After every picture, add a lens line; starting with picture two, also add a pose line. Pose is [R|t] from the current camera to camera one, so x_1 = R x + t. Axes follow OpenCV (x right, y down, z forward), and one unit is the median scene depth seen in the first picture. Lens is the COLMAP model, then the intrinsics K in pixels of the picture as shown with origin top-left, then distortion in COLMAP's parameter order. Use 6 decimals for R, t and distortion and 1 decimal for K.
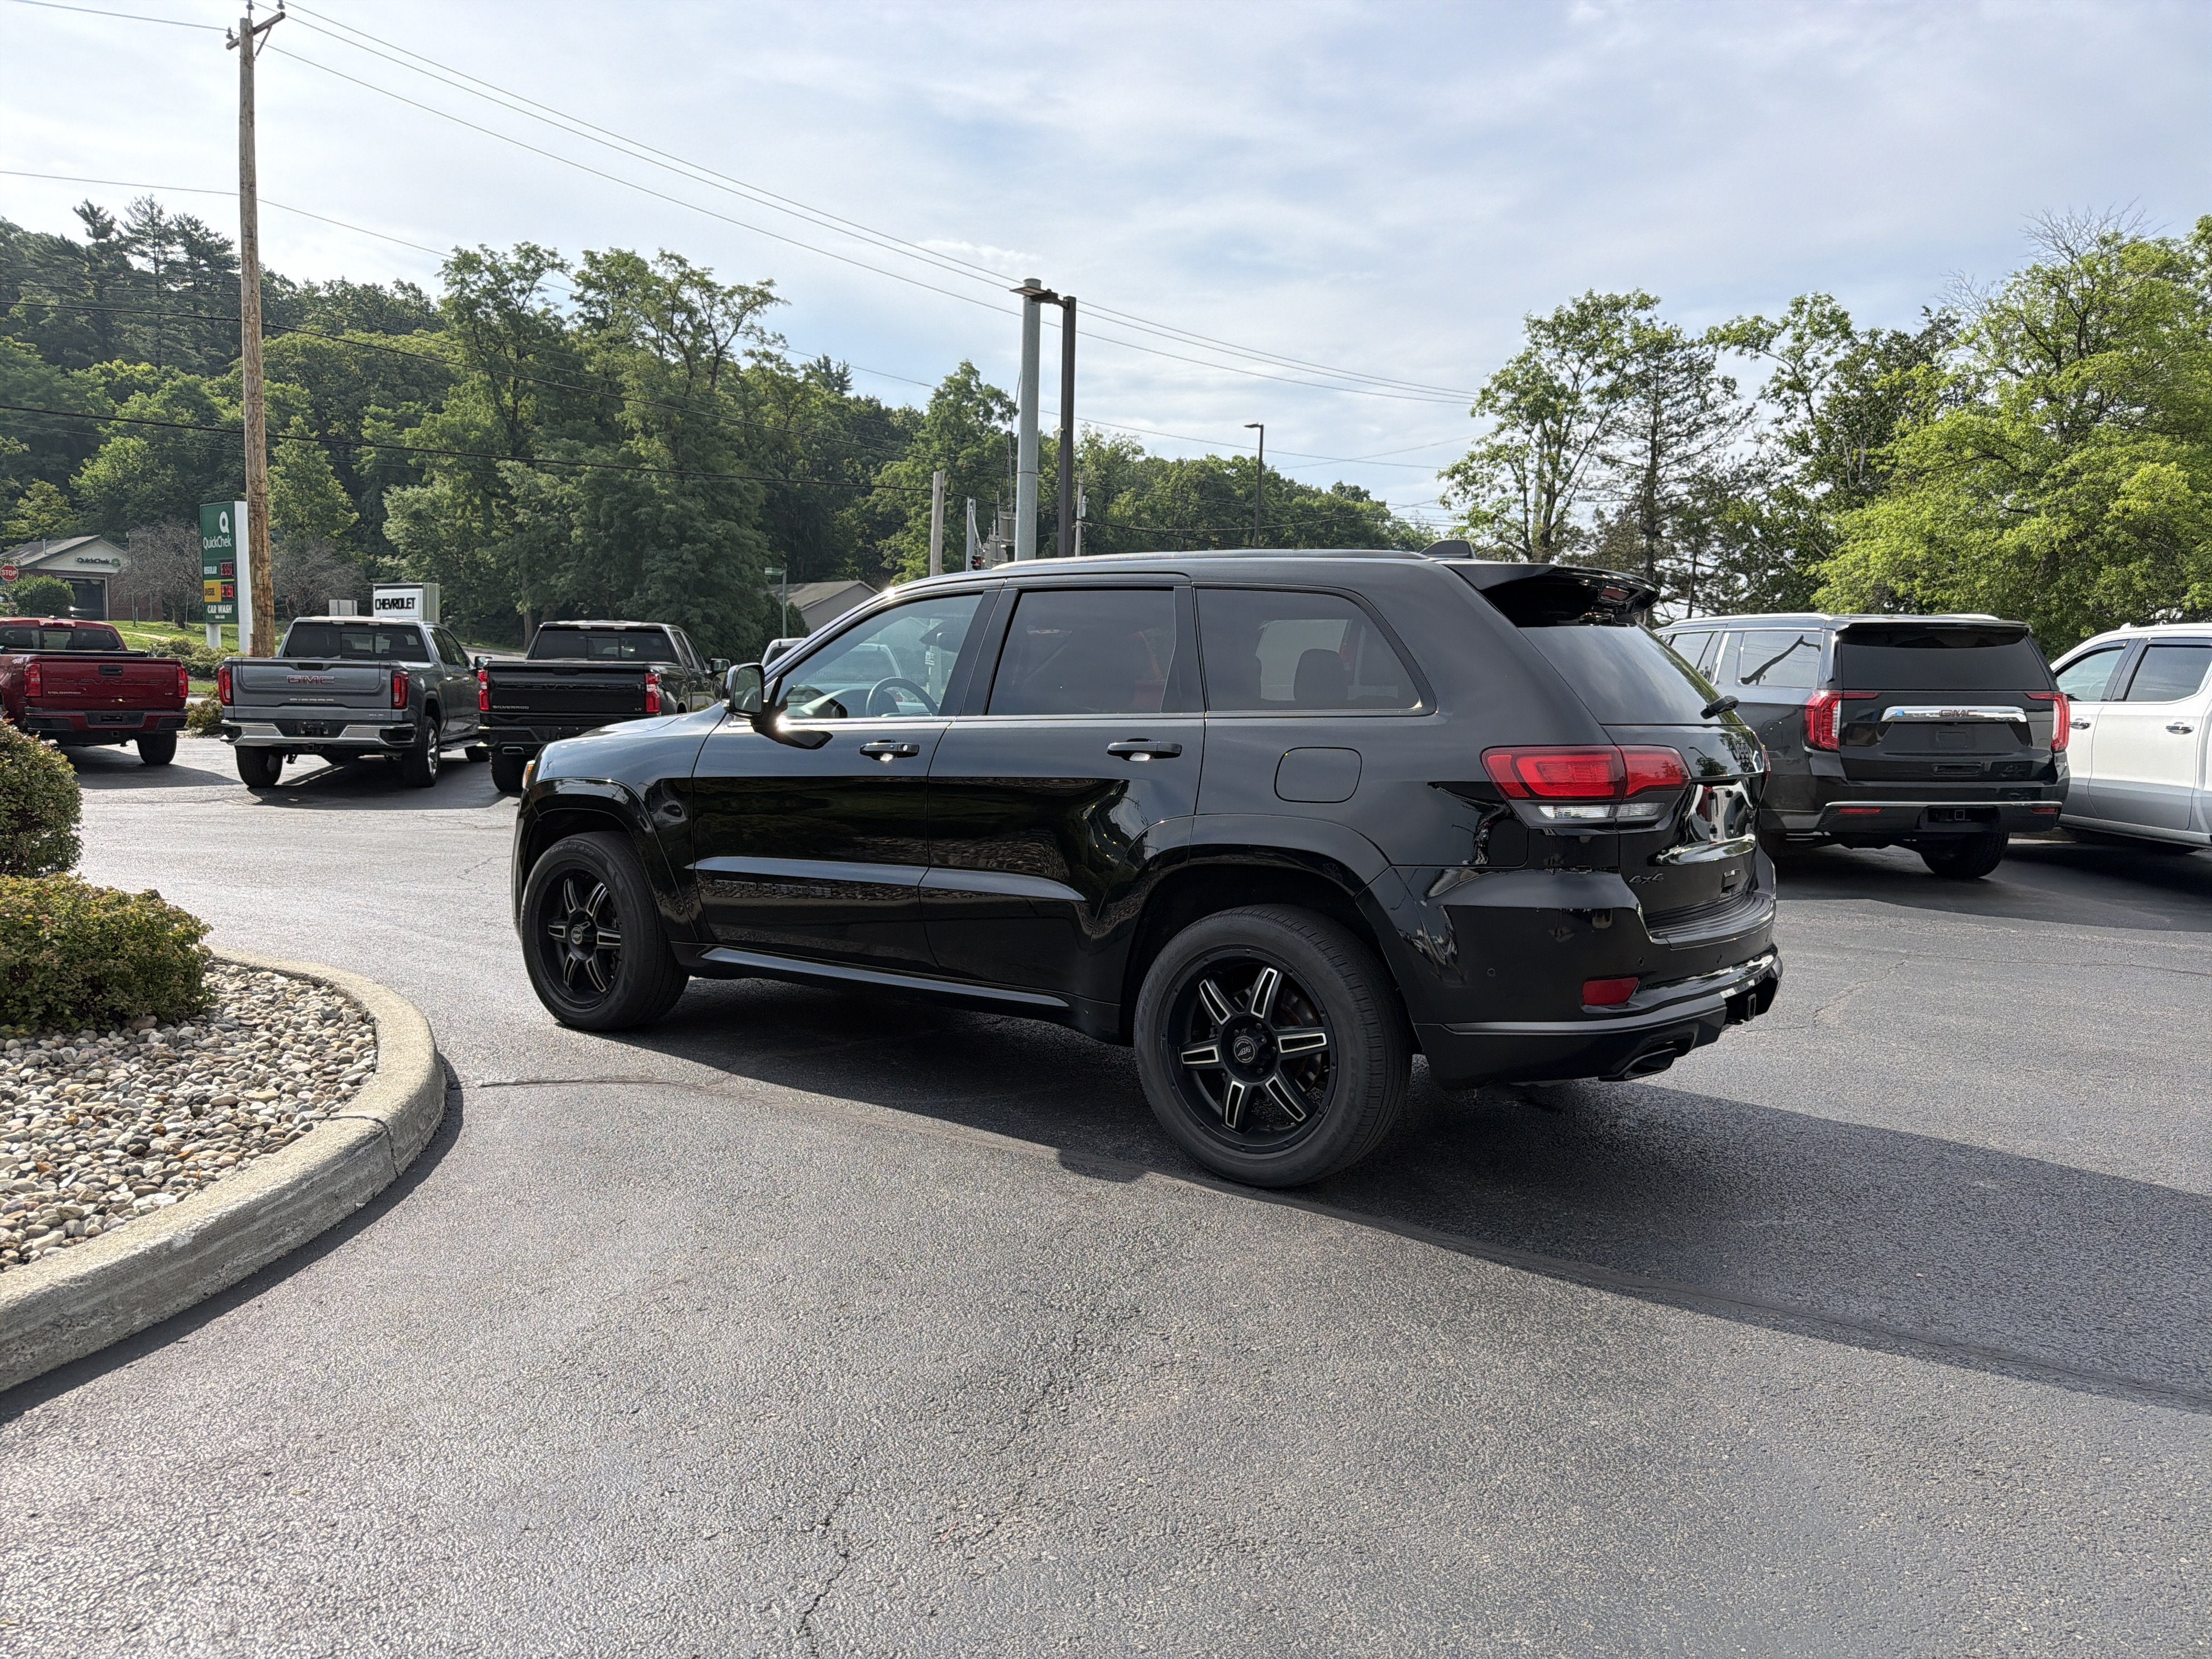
lens RADIAL K [[1600.4, 0, 1099.8], [0, 1600.4, 811.4], [0, 0, 1]] dist [0.000179, -0.009196]
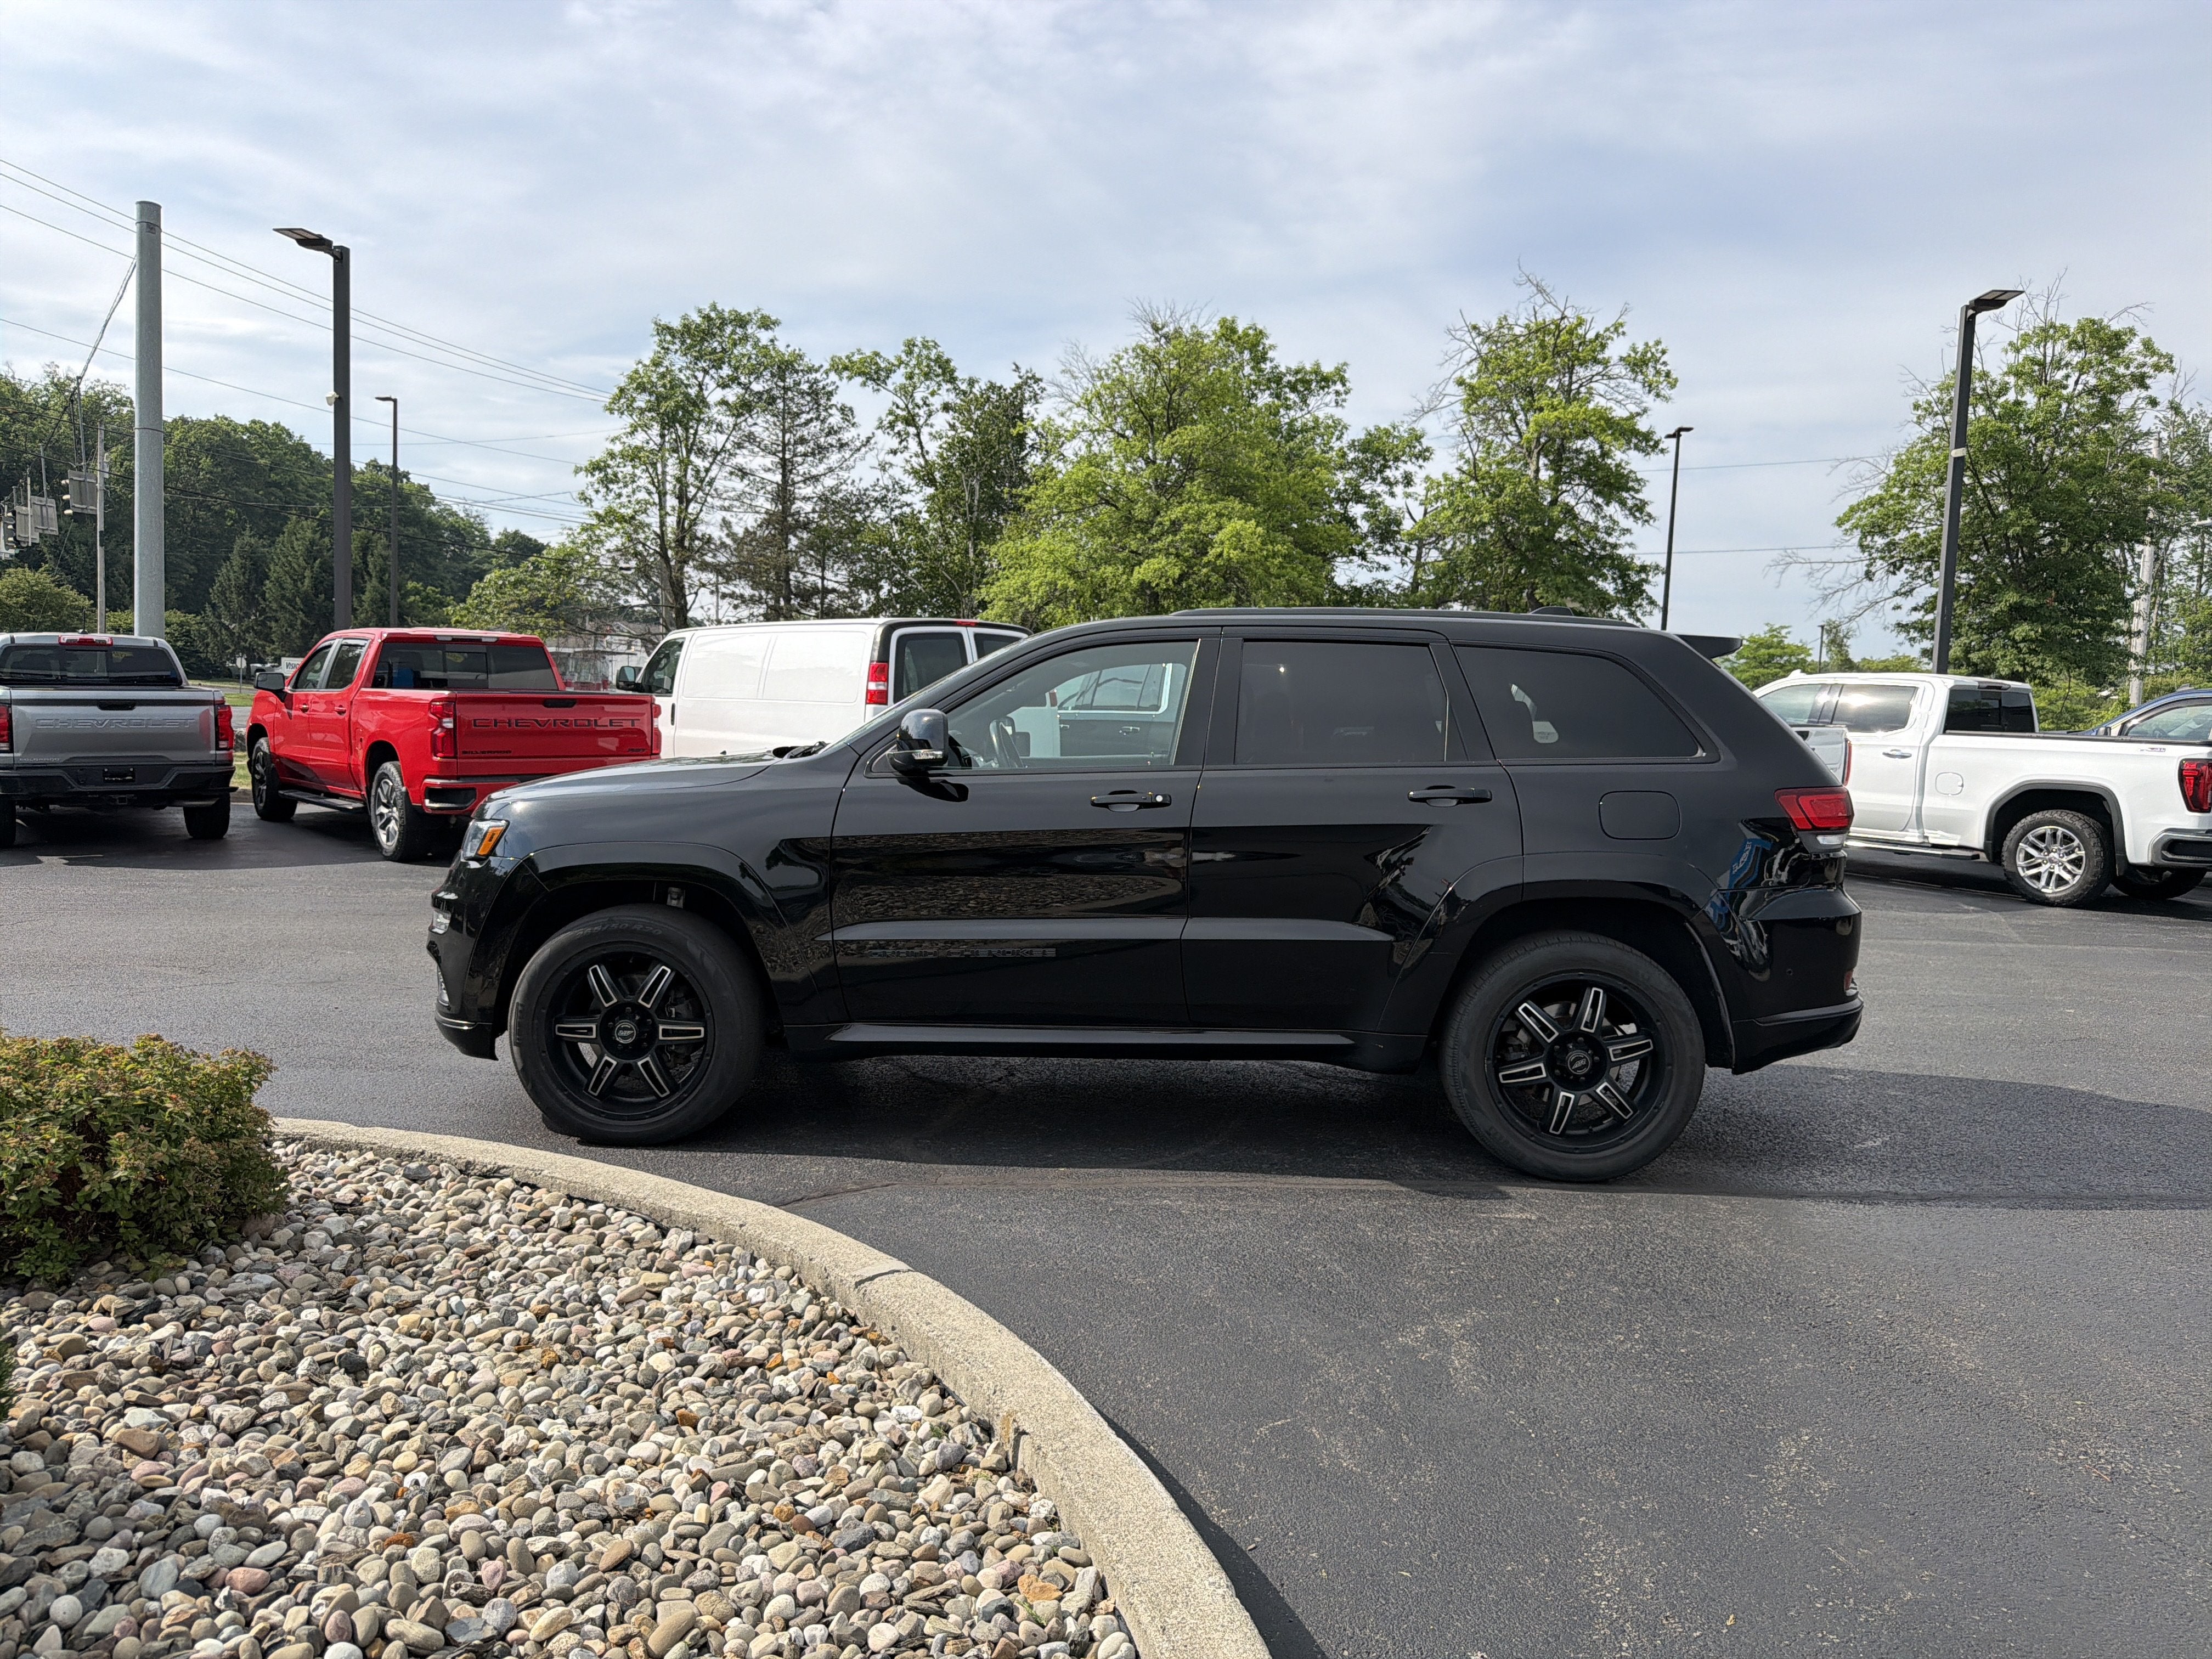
lens RADIAL K [[1600.4, 0, 1089.4], [0, 1600.4, 814.0], [0, 0, 1]] dist [0.000179, -0.009196]
pose [[0.814196, -0.031325, 0.579745, -0.105309], [0.029538, 0.999485, 0.012520, -0.006333], [-0.579839, 0.006931, 0.814702, 0.035282]]
